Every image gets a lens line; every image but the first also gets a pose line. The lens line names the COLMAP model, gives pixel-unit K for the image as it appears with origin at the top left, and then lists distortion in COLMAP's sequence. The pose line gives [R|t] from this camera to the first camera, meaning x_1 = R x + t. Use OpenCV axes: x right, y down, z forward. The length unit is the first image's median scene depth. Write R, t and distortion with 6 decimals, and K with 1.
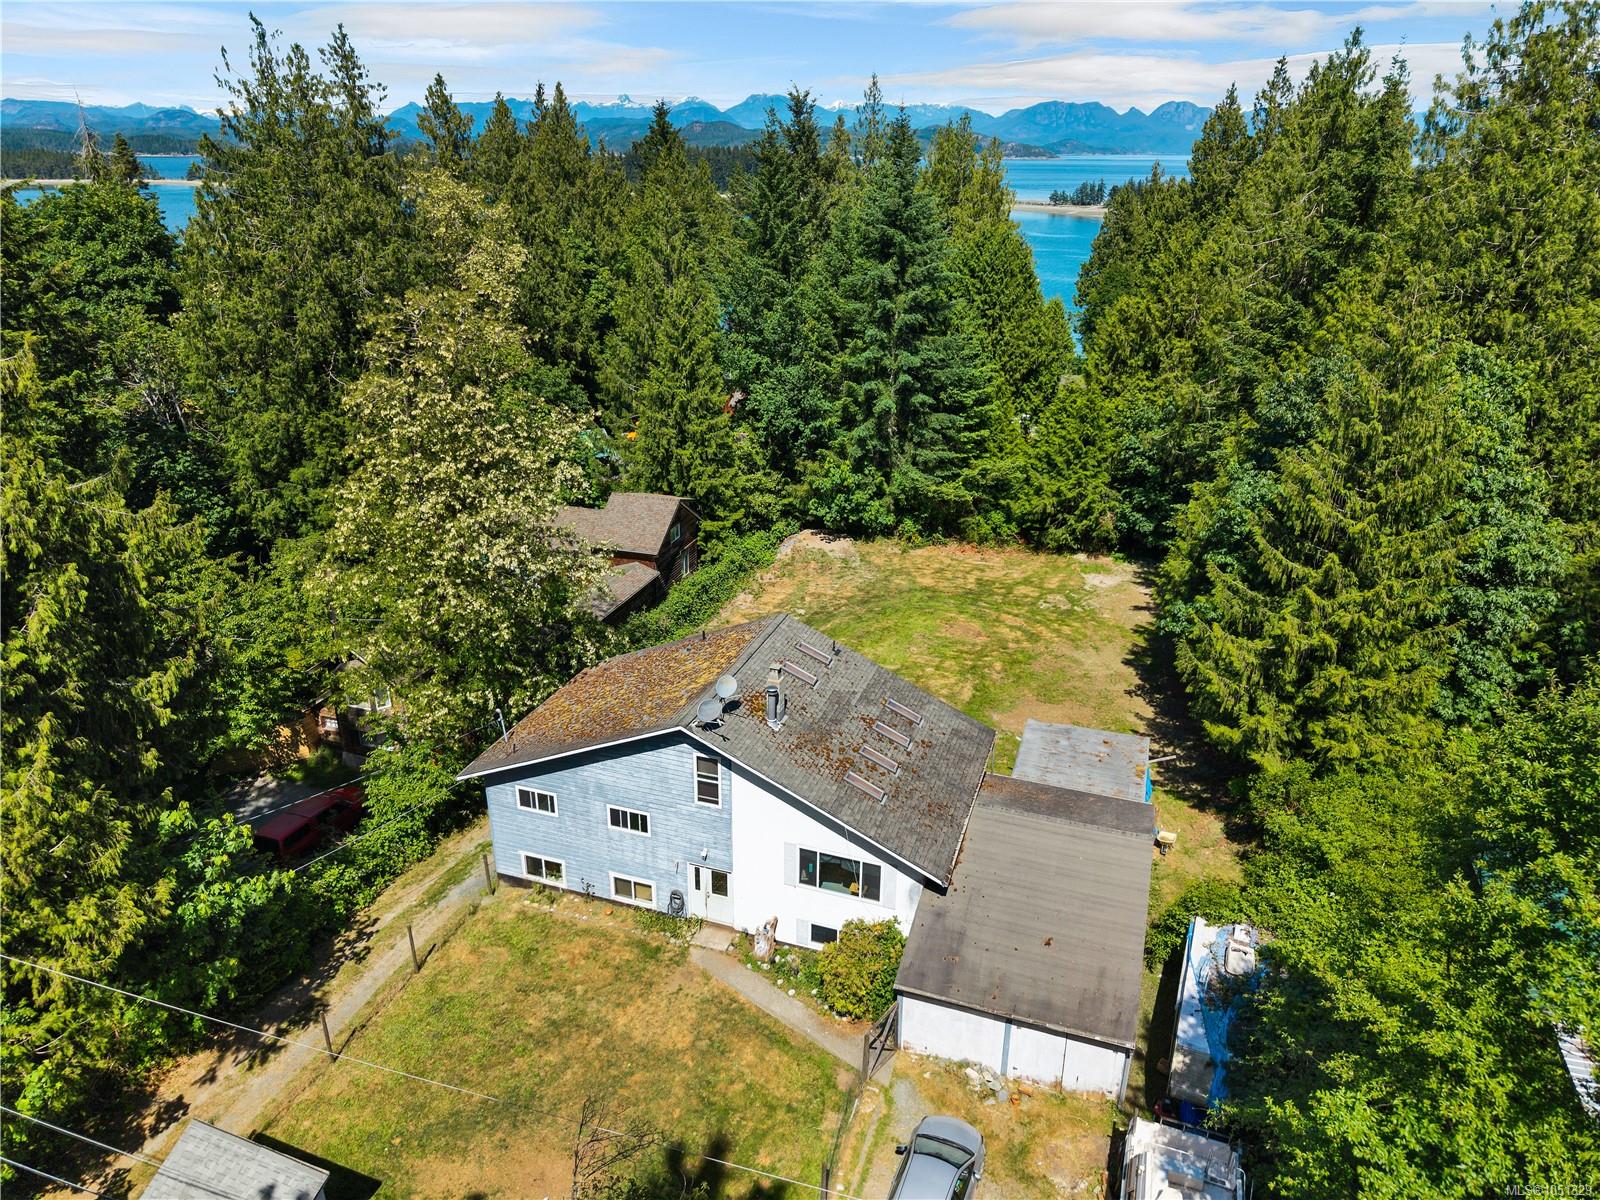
lens RADIAL K [[1031.4, 0, 776.0], [0, 1031.4, 614.0], [0, 0, 1]] dist [0.023195, -0.006665]
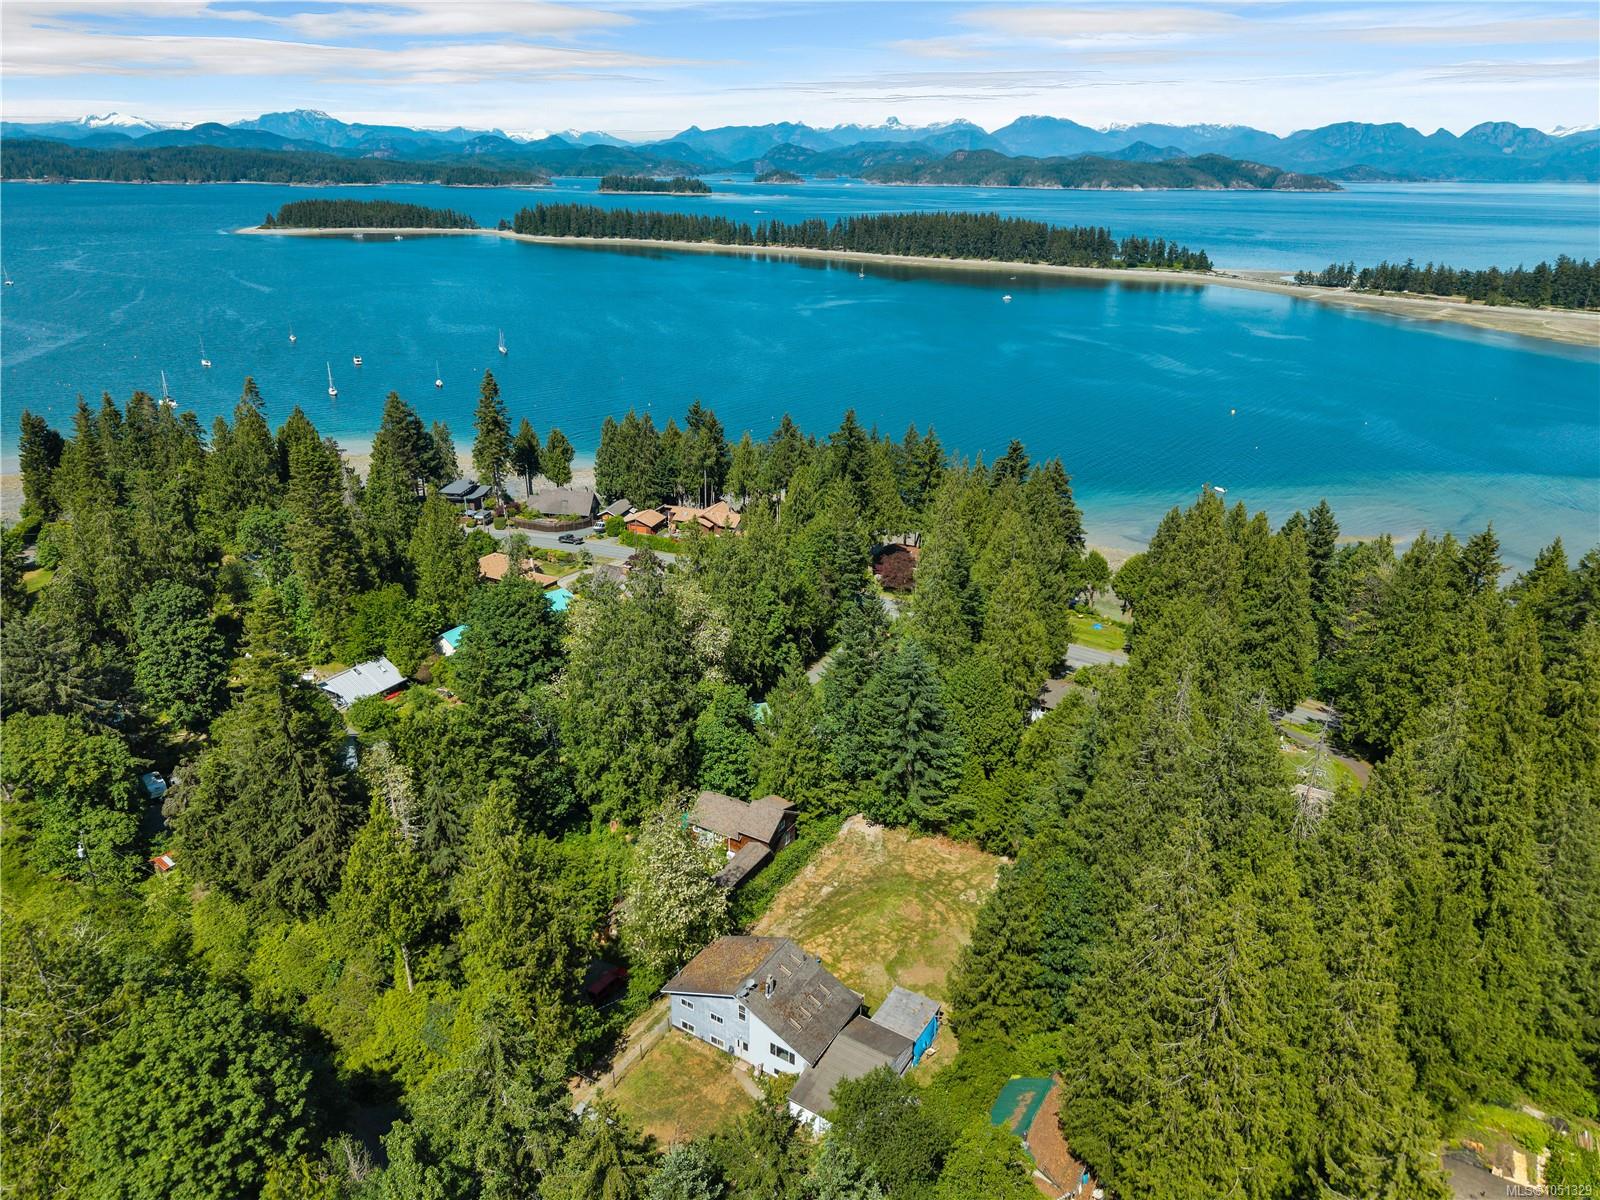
lens RADIAL K [[1056.7, 0, 793.8], [0, 1056.7, 595.7], [0, 0, 1]] dist [0.032504, -0.012178]
pose [[0.975846, 0.089504, -0.199282, 0.290497], [-0.092440, 0.995703, -0.005459, -0.515072], [0.197937, 0.023748, 0.979927, -0.989928]]
